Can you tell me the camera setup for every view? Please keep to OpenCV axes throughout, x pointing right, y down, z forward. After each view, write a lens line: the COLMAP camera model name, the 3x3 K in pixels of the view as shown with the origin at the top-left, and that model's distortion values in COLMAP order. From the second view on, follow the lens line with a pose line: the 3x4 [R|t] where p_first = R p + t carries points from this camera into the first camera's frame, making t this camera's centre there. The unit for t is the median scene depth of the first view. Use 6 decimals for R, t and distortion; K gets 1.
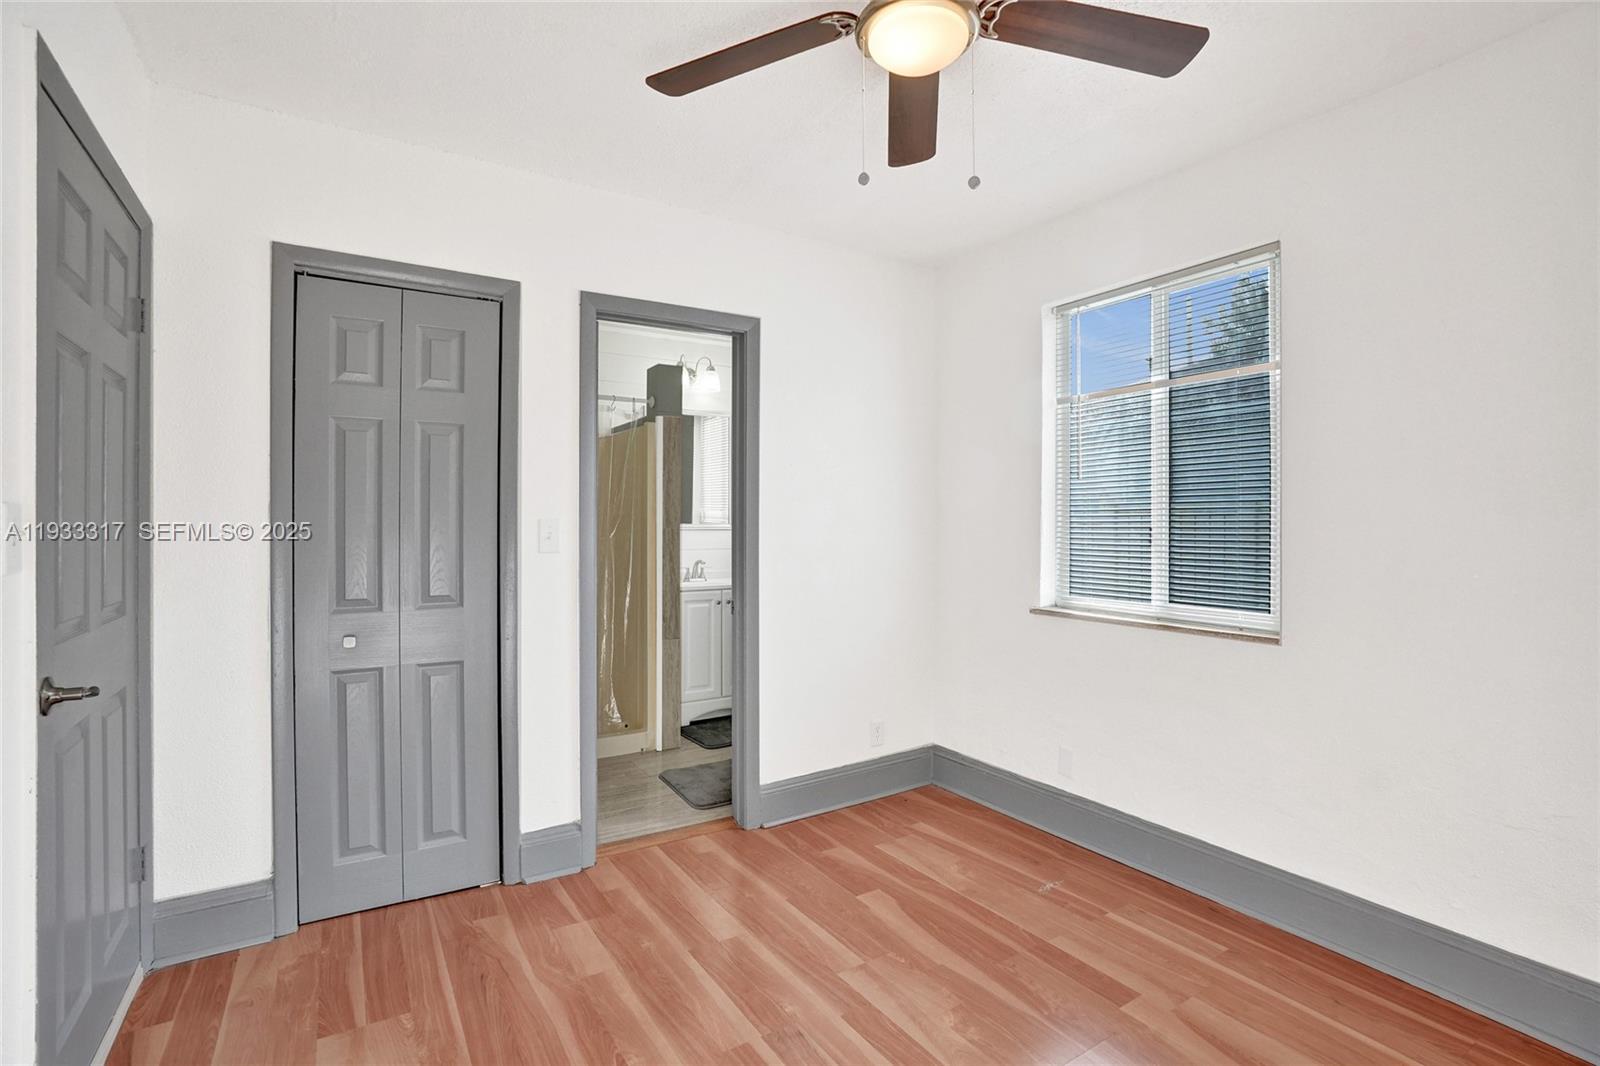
lens RADIAL K [[752.4, 0, 798.2], [0, 752.4, 525.8], [0, 0, 1]] dist [-0.045681, 0.021918]
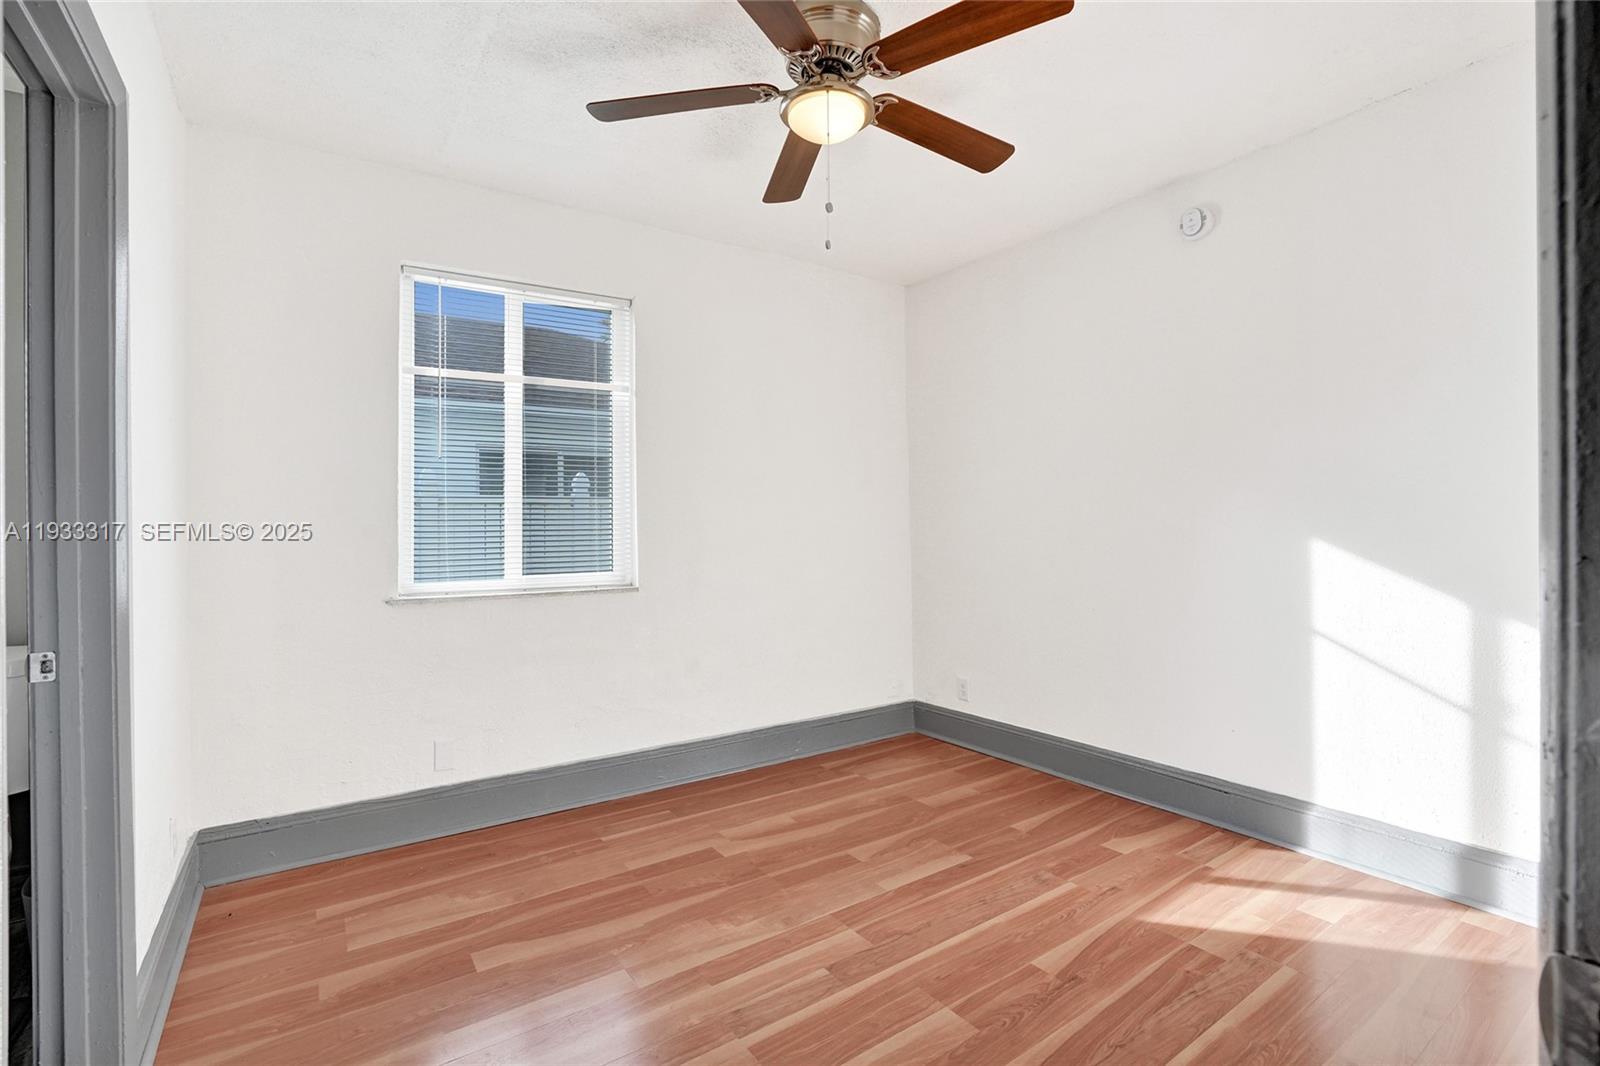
lens RADIAL K [[752.4, 0, 798.2], [0, 752.4, 525.8], [0, 0, 1]] dist [-0.045681, 0.021918]
pose [[-0.037461, -0.005029, 0.999285, -0.717113], [0.010938, 0.999925, 0.005442, 0.030151], [-0.999238, 0.011134, -0.037403, 0.697483]]
